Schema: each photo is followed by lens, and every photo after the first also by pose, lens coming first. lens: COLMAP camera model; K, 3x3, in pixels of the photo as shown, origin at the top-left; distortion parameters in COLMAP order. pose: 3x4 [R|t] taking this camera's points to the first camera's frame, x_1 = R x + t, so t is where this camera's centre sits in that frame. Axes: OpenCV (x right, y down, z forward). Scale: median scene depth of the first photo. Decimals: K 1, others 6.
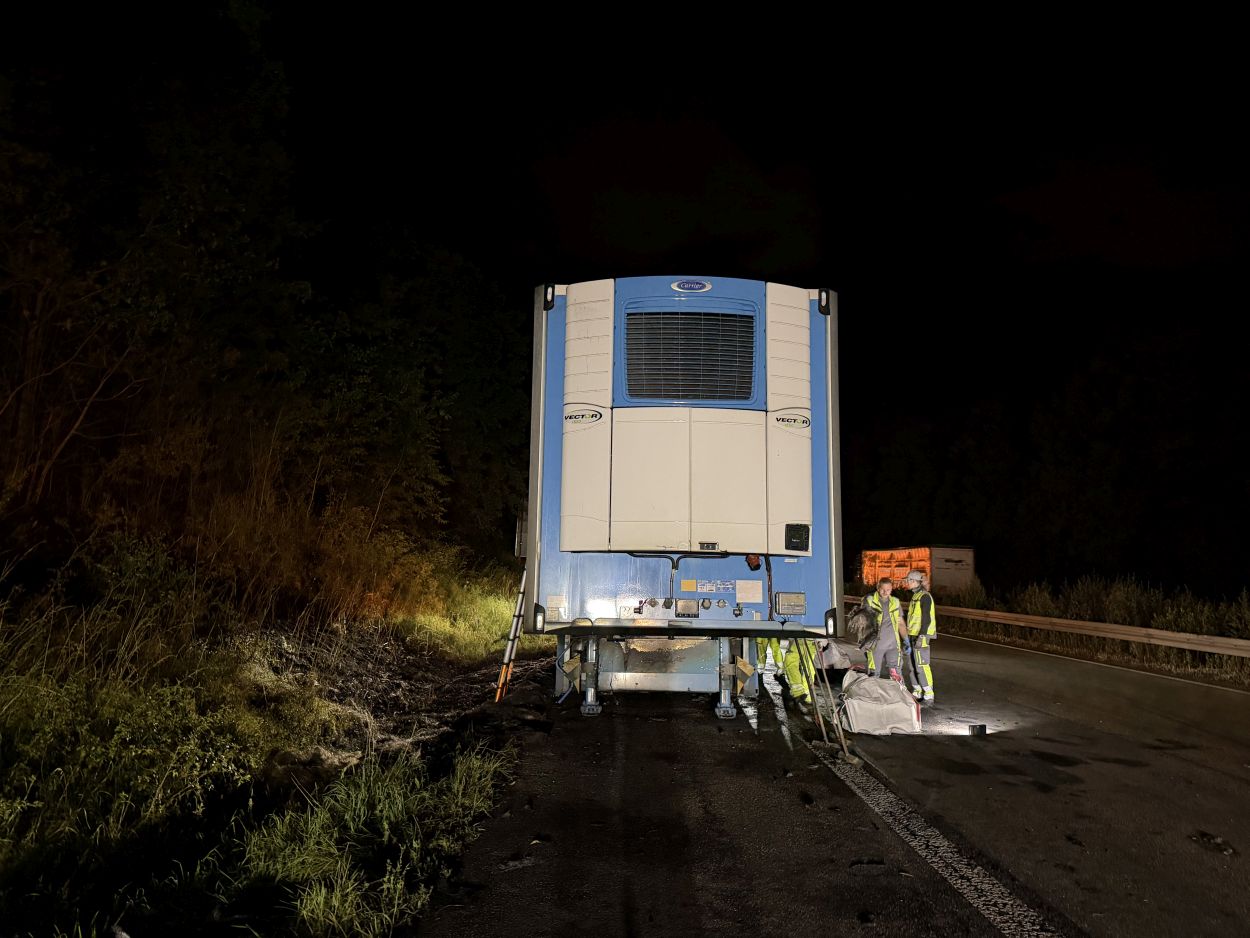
lens RADIAL K [[875.5, 0, 625.0], [0, 875.5, 469.0], [0, 0, 1]] dist [0.060125, -0.073893]
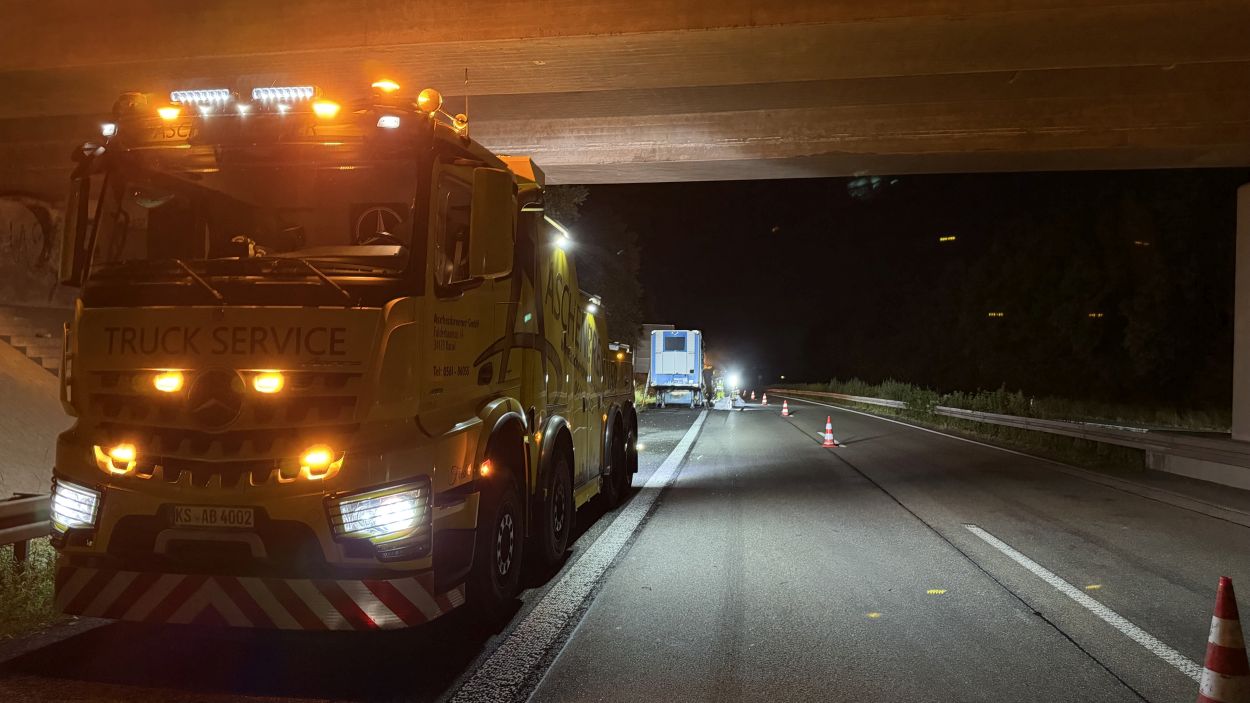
lens RADIAL K [[879.1, 0, 625.0], [0, 879.1, 351.5], [0, 0, 1]] dist [-0.005935, -0.003183]
pose [[0.993173, -0.006642, -0.116463, 0.438058], [0.015484, 0.997050, 0.075182, -0.534507], [0.115620, -0.076472, 0.990345, -5.190818]]
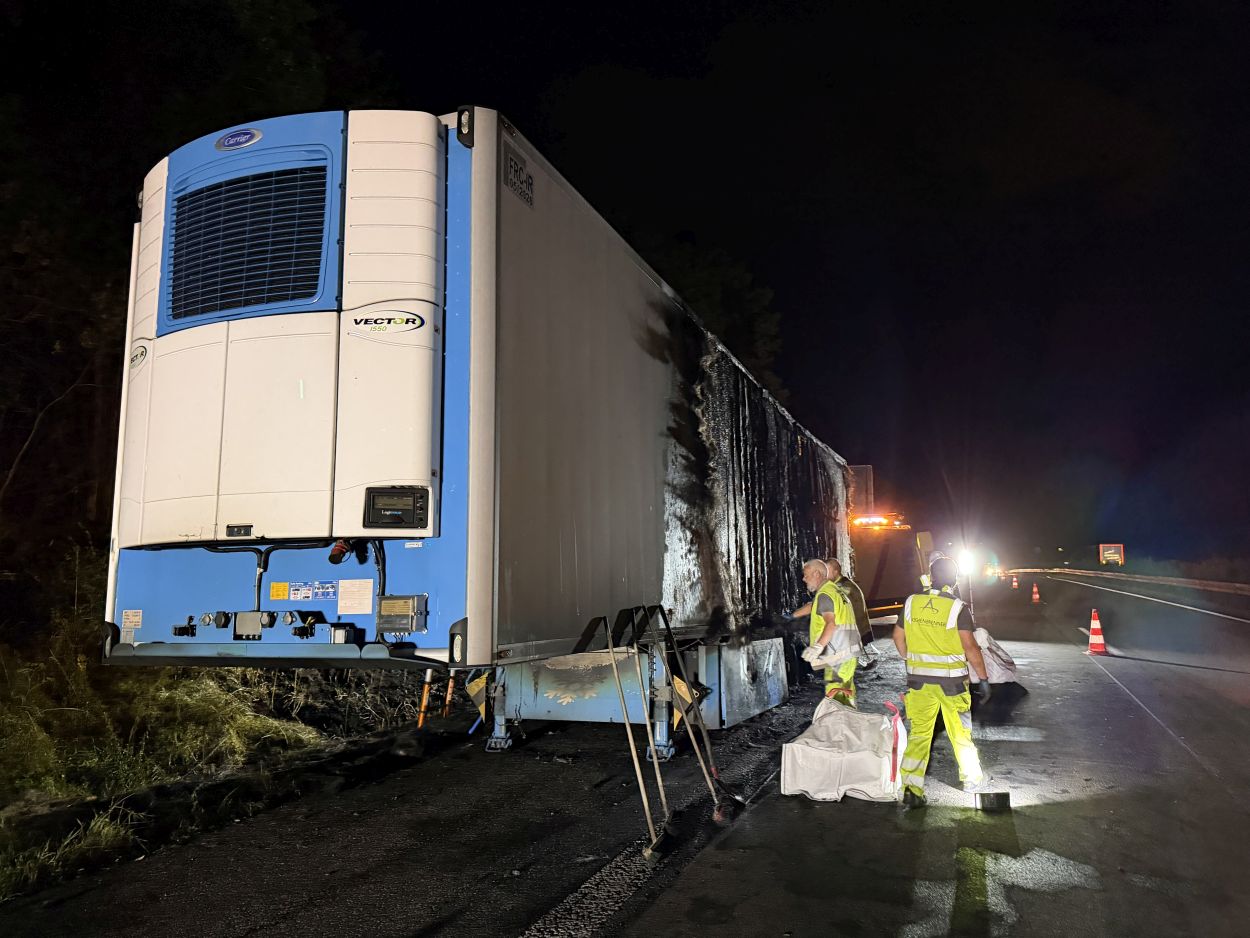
lens RADIAL K [[874.7, 0, 620.6], [0, 874.7, 466.3], [0, 0, 1]] dist [0.058720, -0.067067]
pose [[0.926512, -0.083616, -0.366857, 0.536390], [0.085734, 0.996262, -0.010548, 0.064898], [0.366368, -0.021679, 0.930217, 0.453429]]
